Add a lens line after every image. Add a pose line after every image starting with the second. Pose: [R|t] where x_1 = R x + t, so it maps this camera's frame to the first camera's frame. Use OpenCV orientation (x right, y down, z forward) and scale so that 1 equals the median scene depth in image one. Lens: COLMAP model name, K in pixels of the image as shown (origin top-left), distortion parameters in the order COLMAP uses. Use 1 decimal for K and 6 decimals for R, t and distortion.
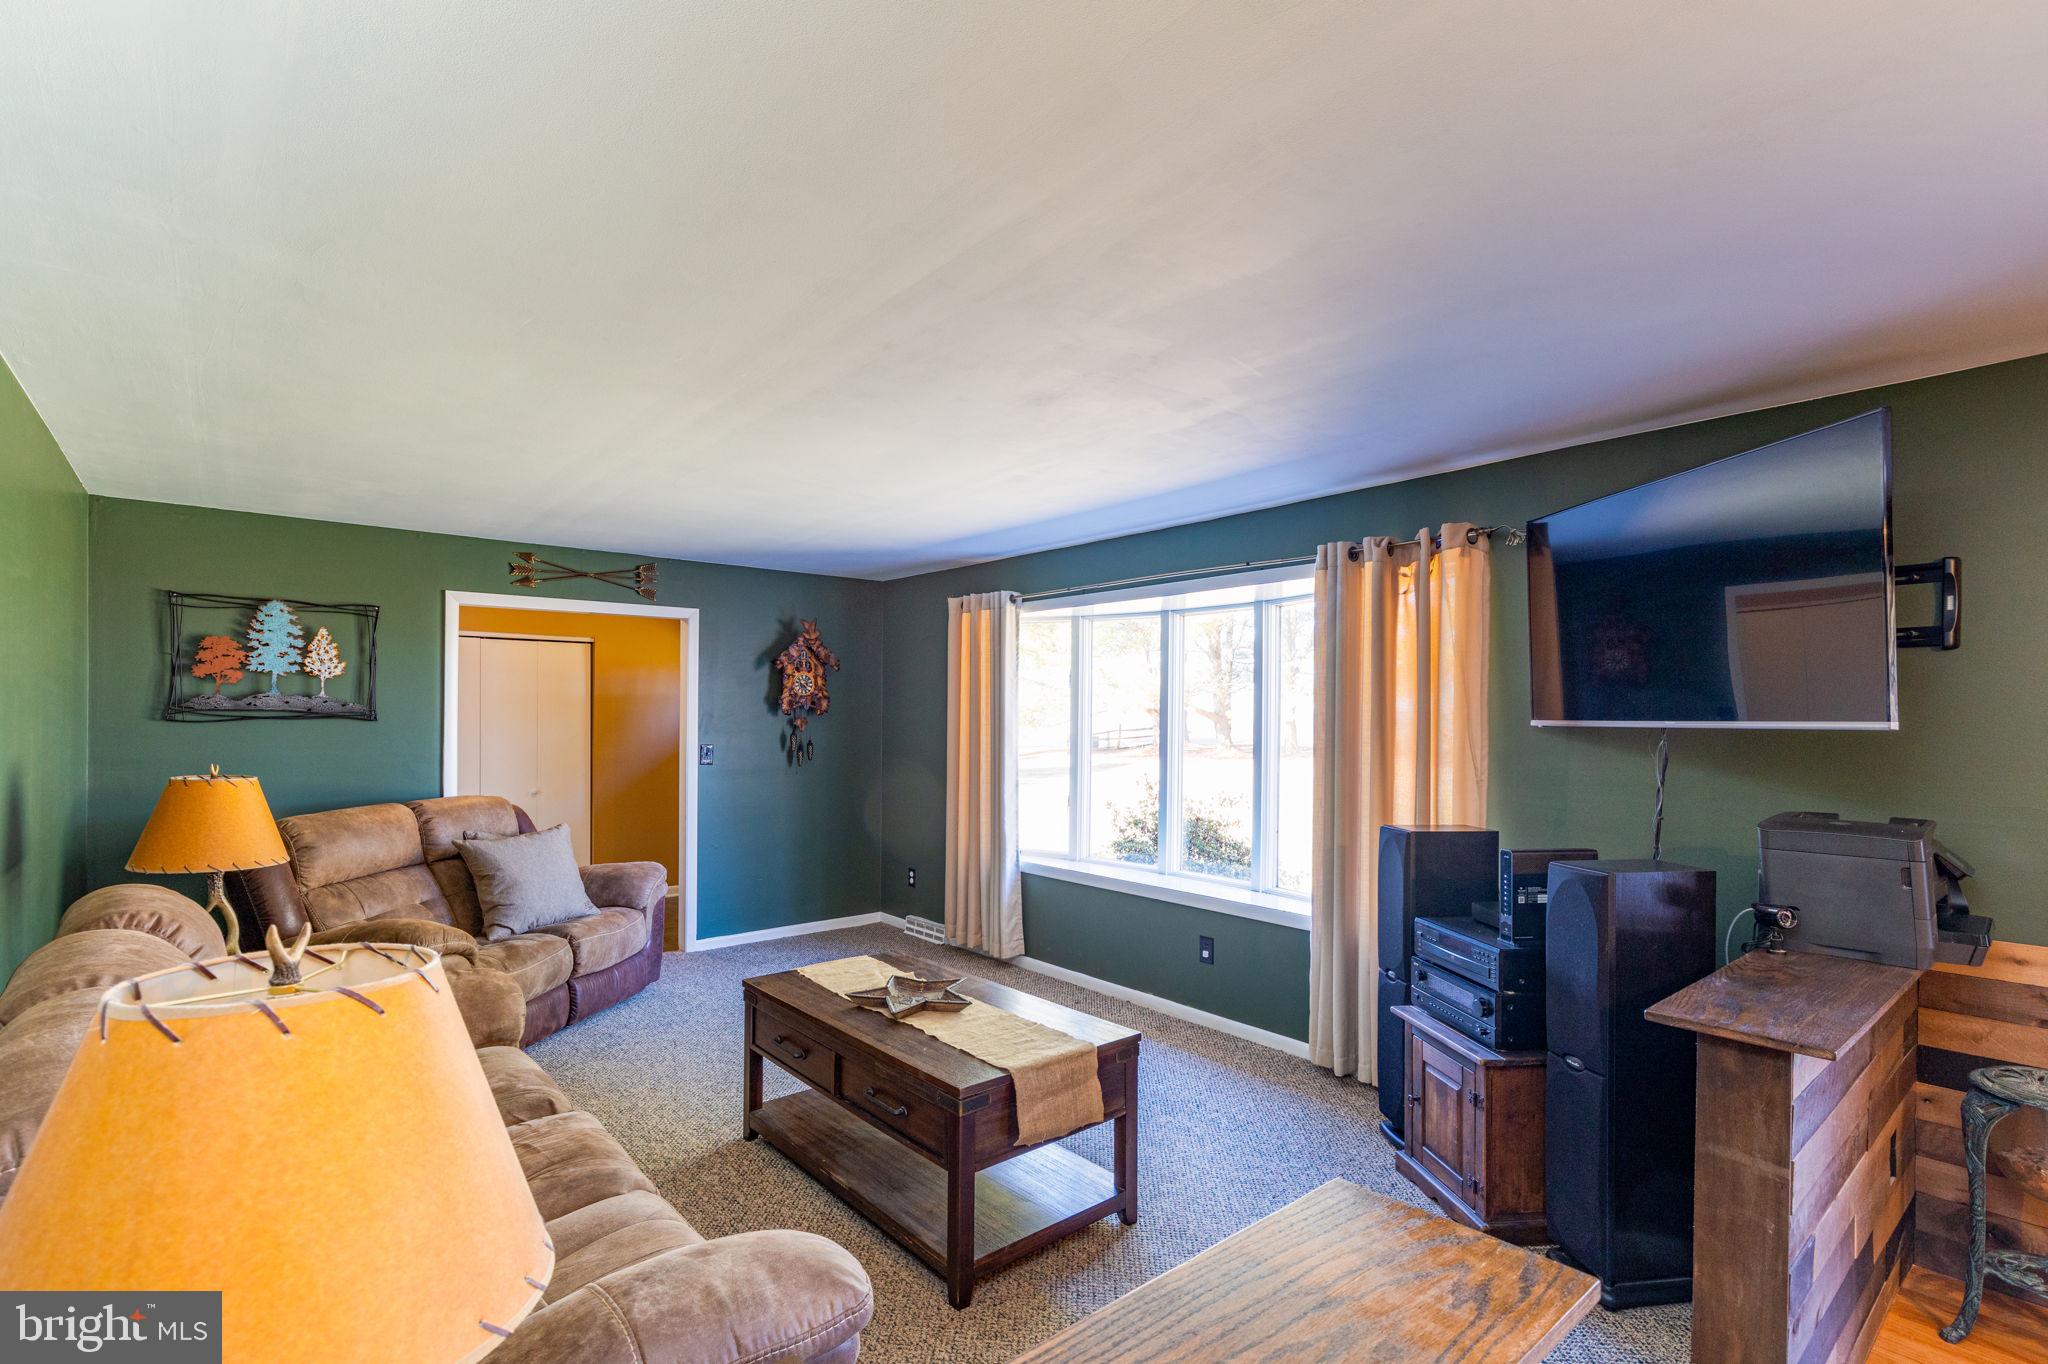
lens RADIAL K [[951.5, 0, 1009.1], [0, 951.5, 716.7], [0, 0, 1]] dist [-0.000749, -0.000811]
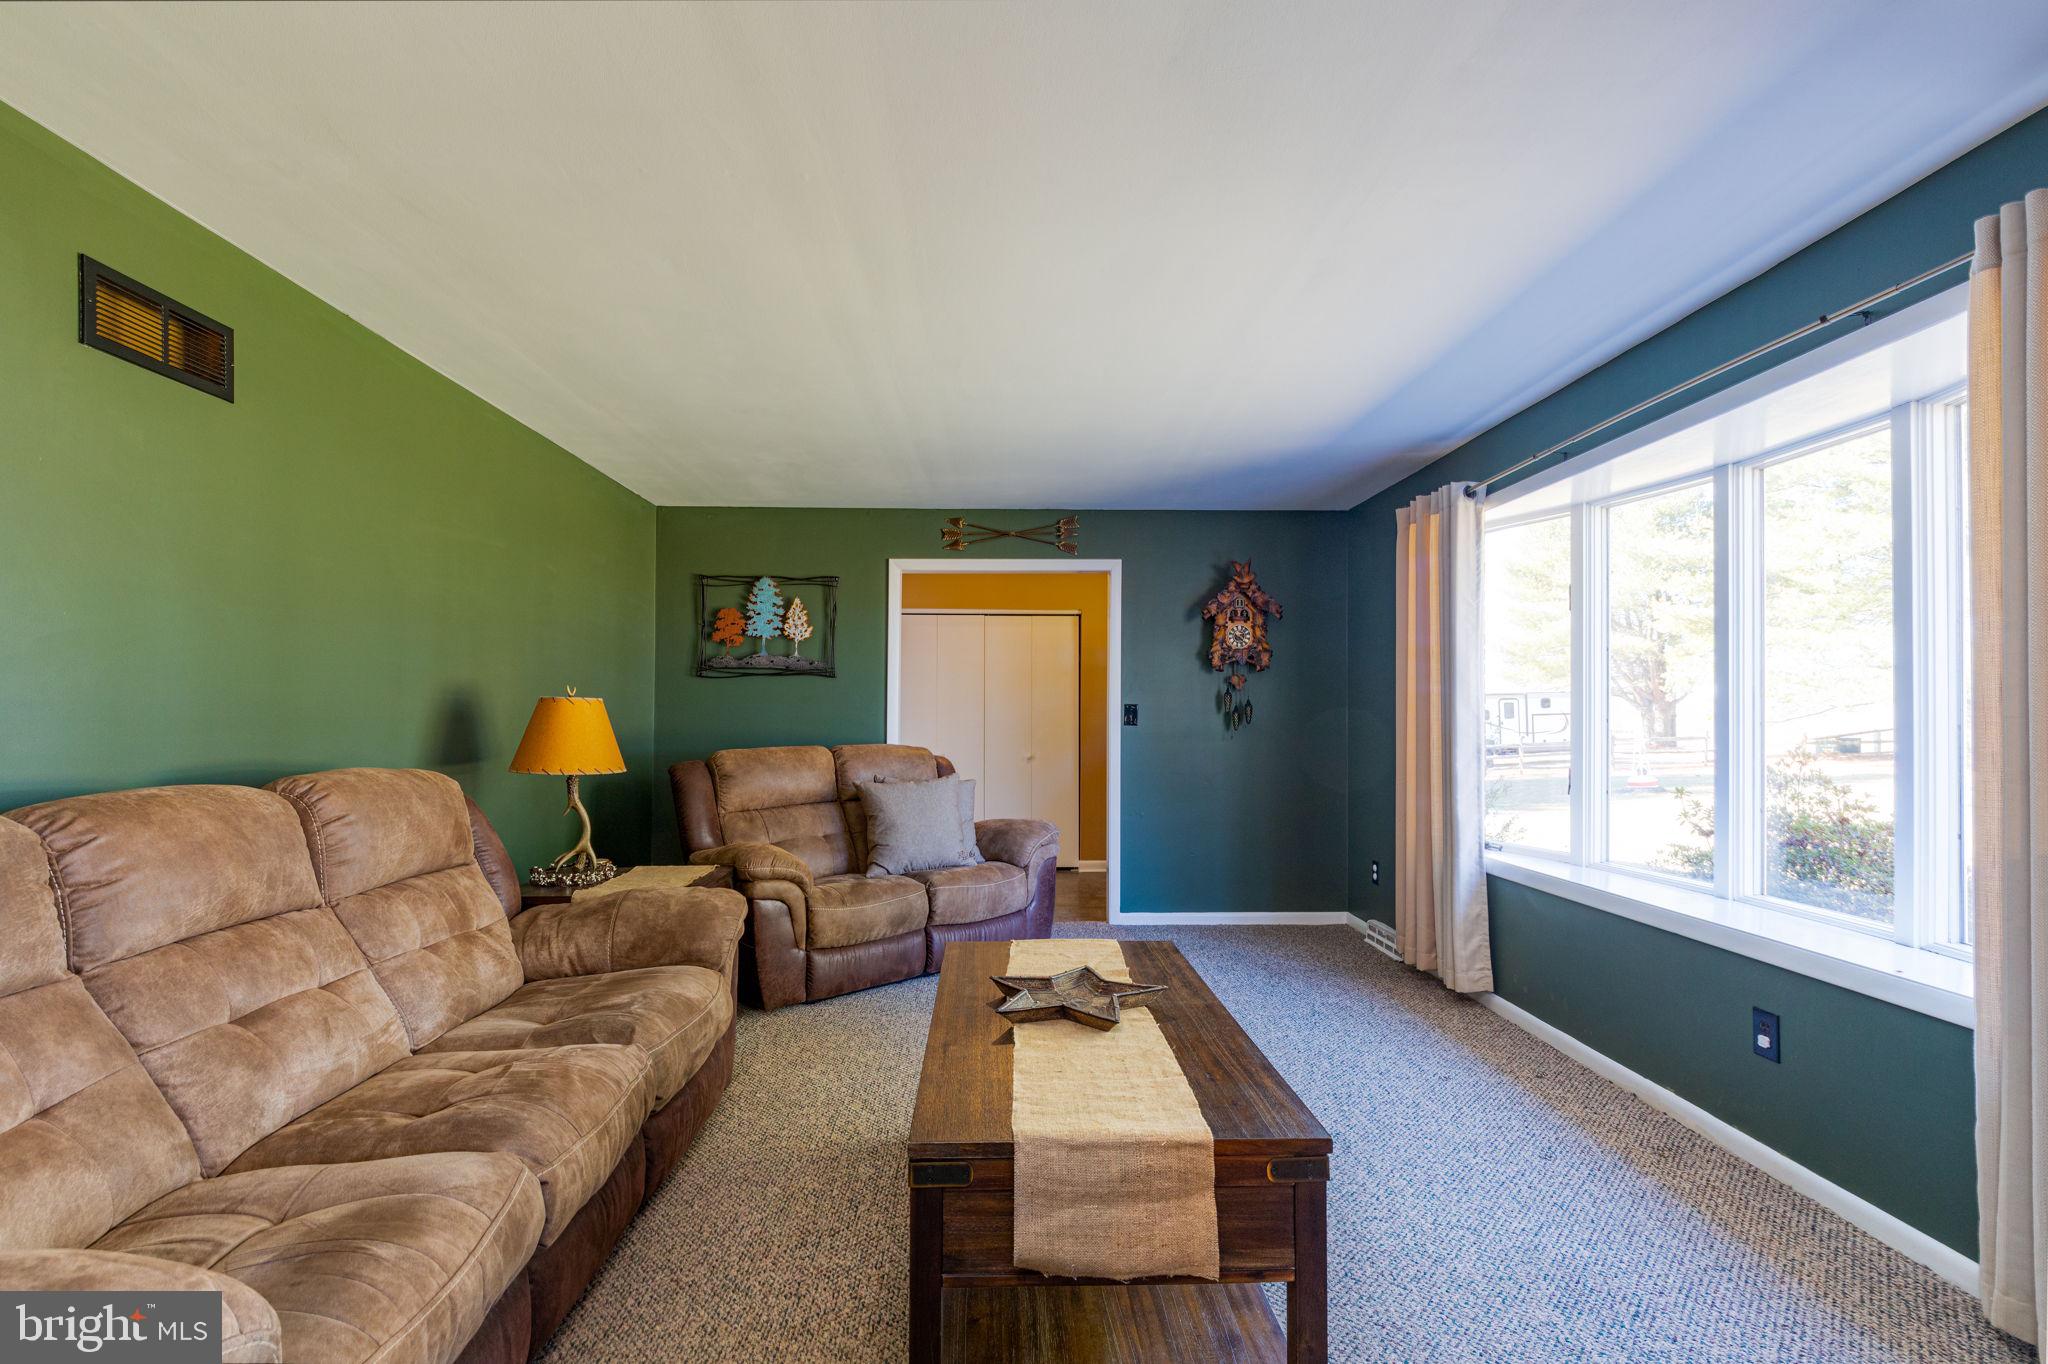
lens RADIAL K [[914.2, 0, 1012.6], [0, 914.2, 699.1], [0, 0, 1]] dist [-0.000052, -0.001402]
pose [[0.783033, -0.013643, -0.621831, 0.185674], [-0.001337, 0.999720, -0.023618, 0.057279], [0.621979, 0.019325, 0.782796, 0.281010]]
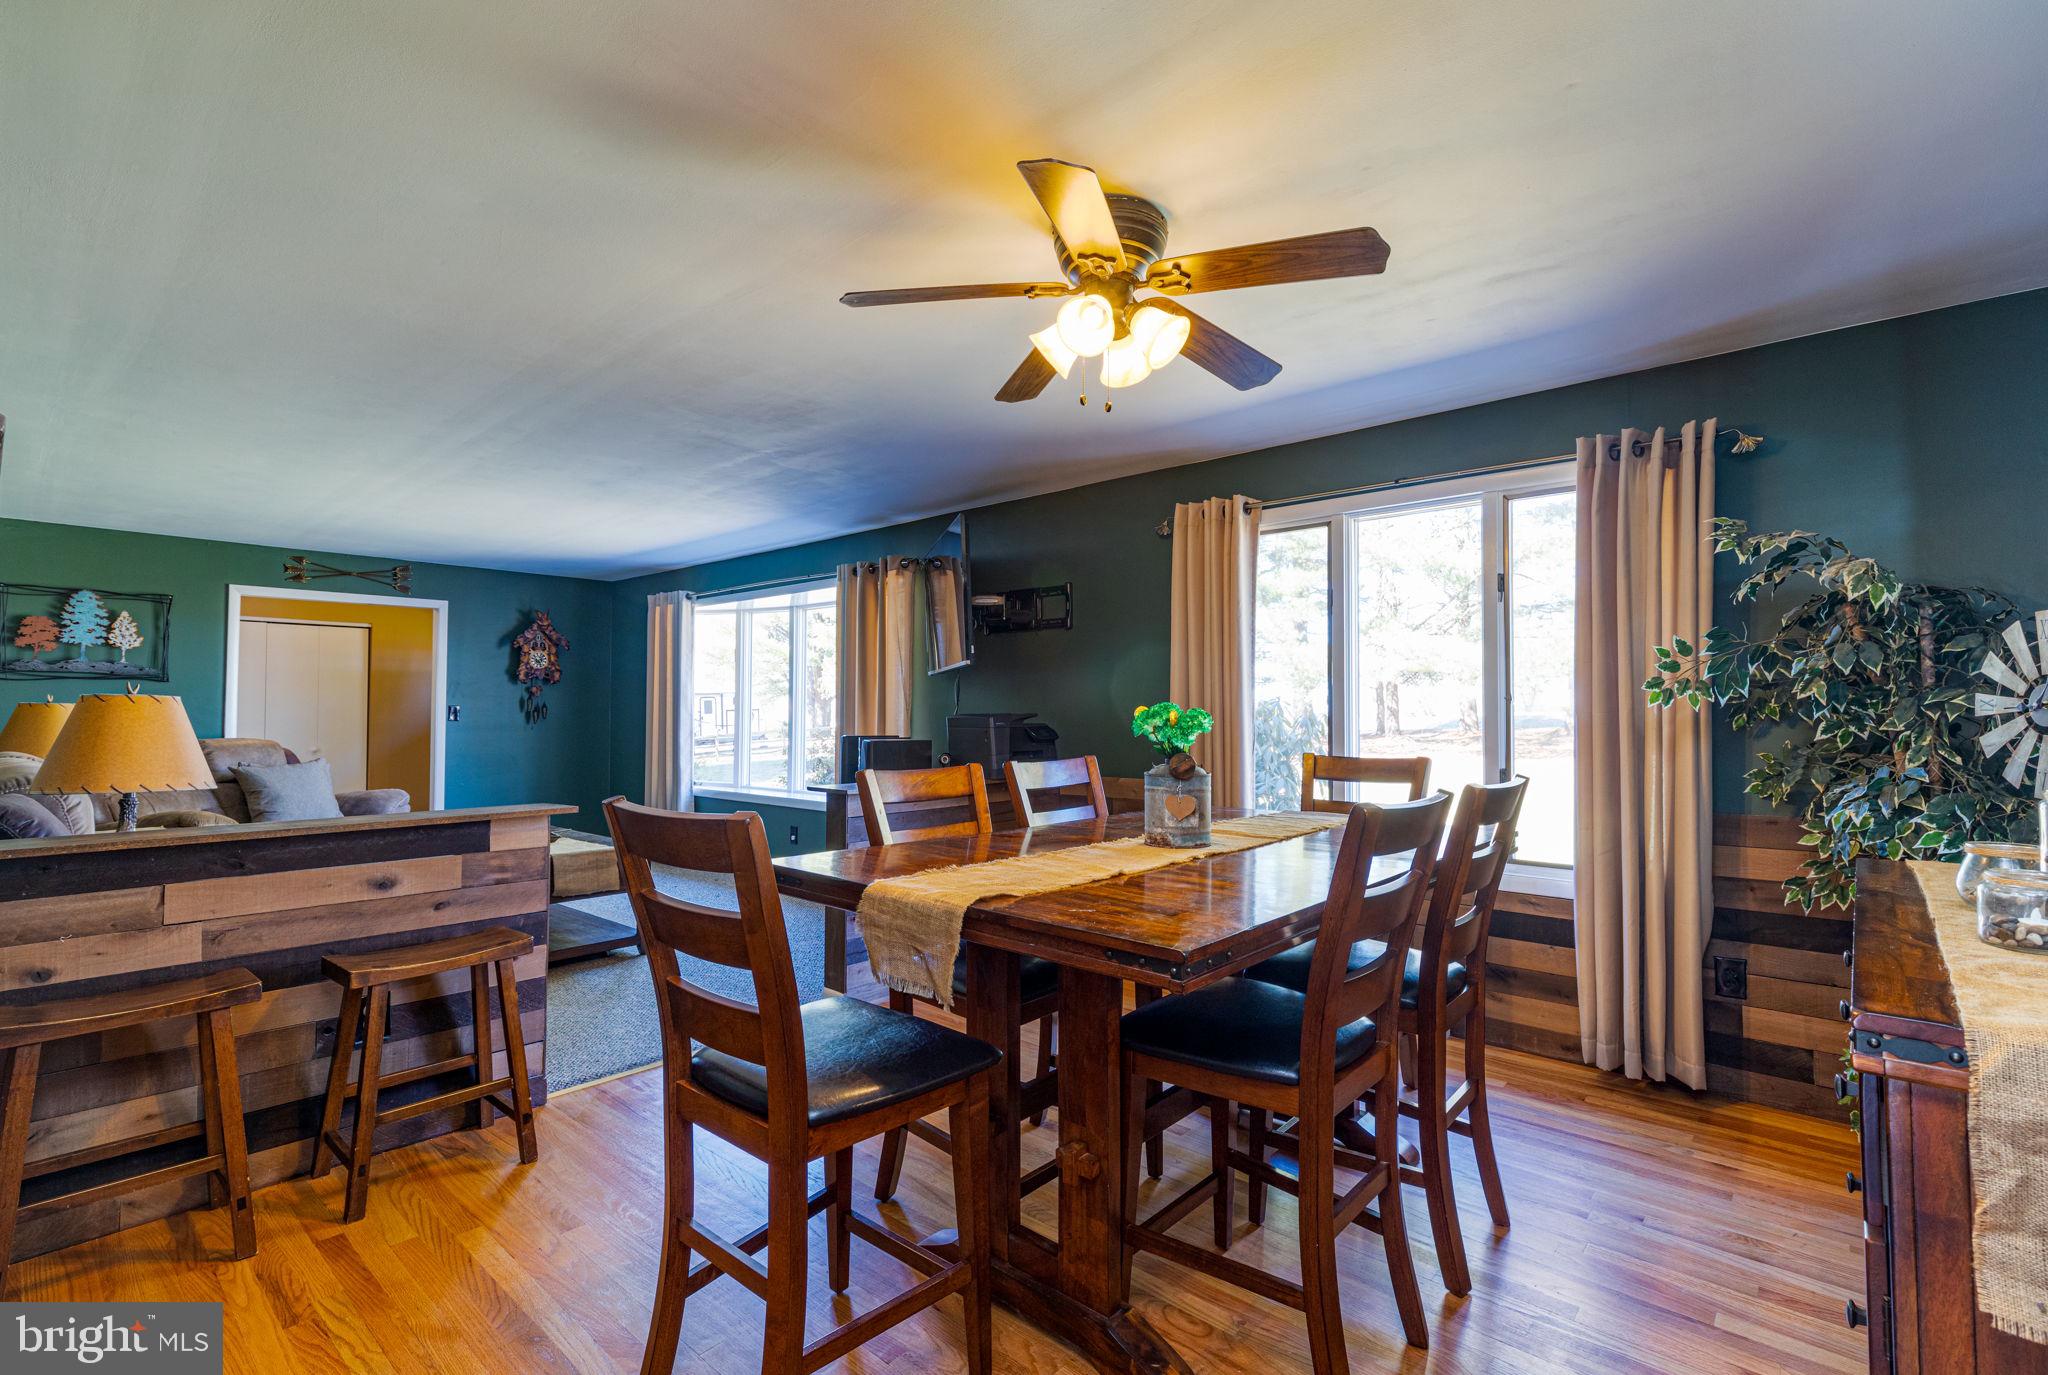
lens RADIAL K [[950.8, 0, 1024.0], [0, 950.8, 687.5], [0, 0, 1]] dist [-0.000698, 0.000478]
pose [[0.989319, -0.000238, 0.145768, 0.325467], [0.004409, 0.999590, -0.028290, 0.055734], [-0.145701, 0.028630, 0.988914, -0.489731]]
